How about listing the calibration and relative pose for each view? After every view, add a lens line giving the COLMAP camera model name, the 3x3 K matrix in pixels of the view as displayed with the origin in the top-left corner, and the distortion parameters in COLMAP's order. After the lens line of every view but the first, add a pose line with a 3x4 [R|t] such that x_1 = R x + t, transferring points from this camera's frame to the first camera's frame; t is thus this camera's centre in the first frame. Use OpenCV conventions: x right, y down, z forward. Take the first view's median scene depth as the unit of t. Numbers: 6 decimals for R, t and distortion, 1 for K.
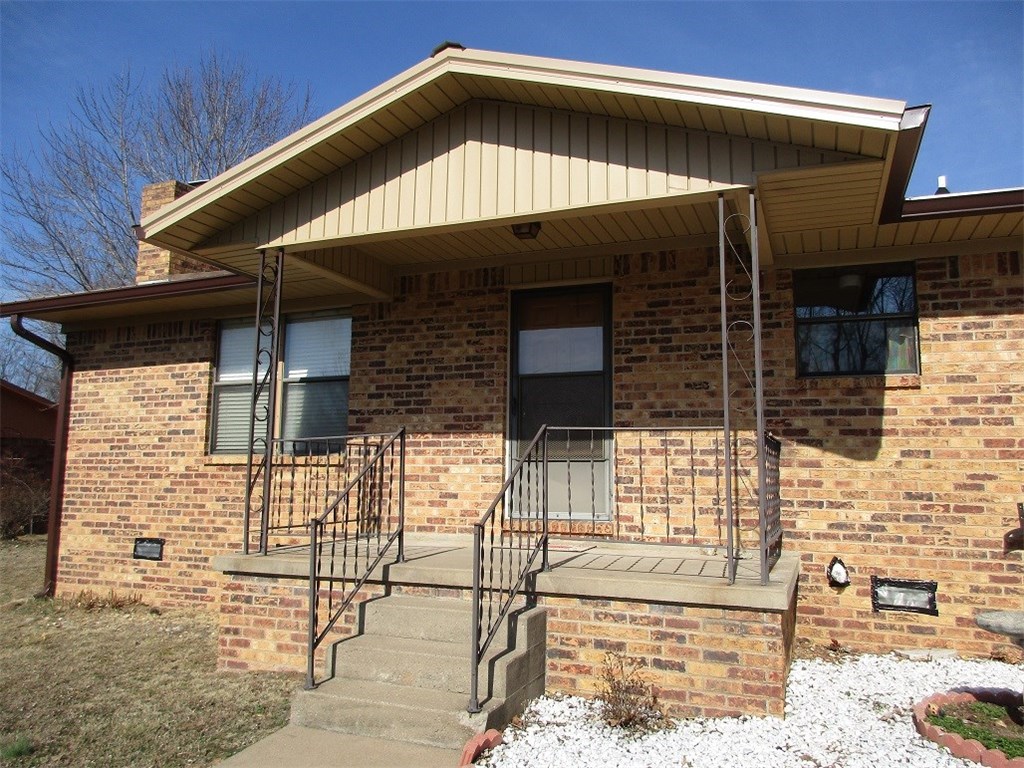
lens RADIAL K [[749.6, 0, 512.6], [0, 749.6, 386.9], [0, 0, 1]] dist [-0.000450, 0.009281]
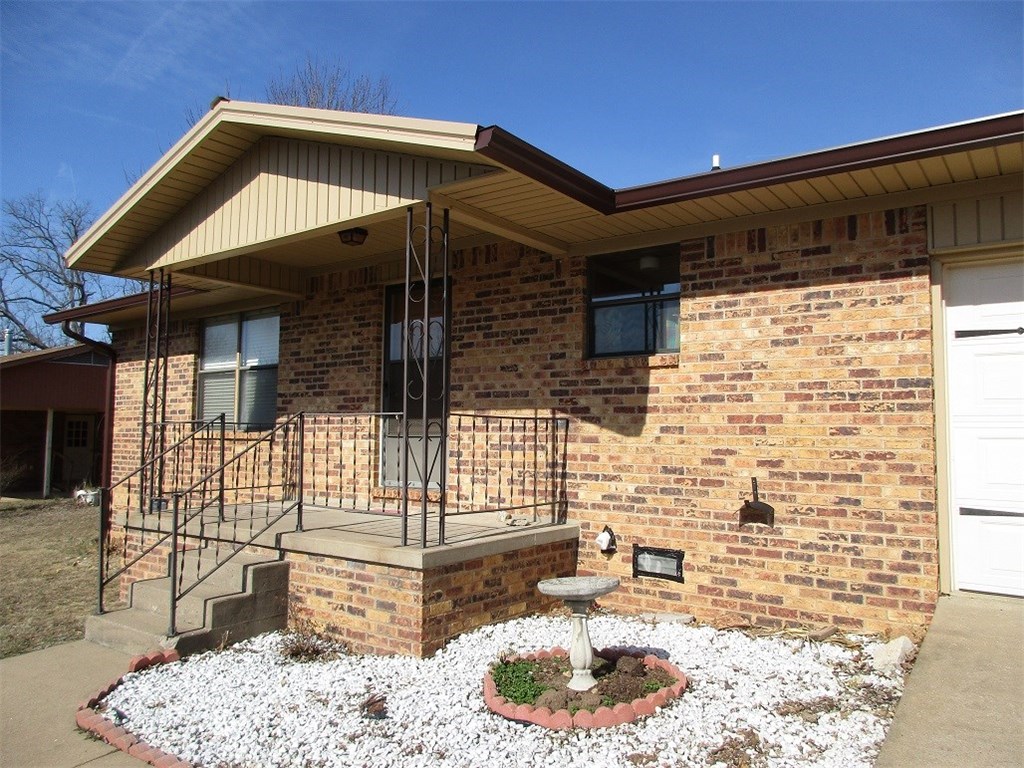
lens RADIAL K [[749.6, 0, 521.9], [0, 749.6, 384.9], [0, 0, 1]] dist [-0.000450, 0.009281]
pose [[0.967517, -0.023641, -0.251699, 0.572872], [0.035849, 0.998387, 0.044025, -0.026008], [0.250252, -0.051618, 0.966804, -0.058494]]
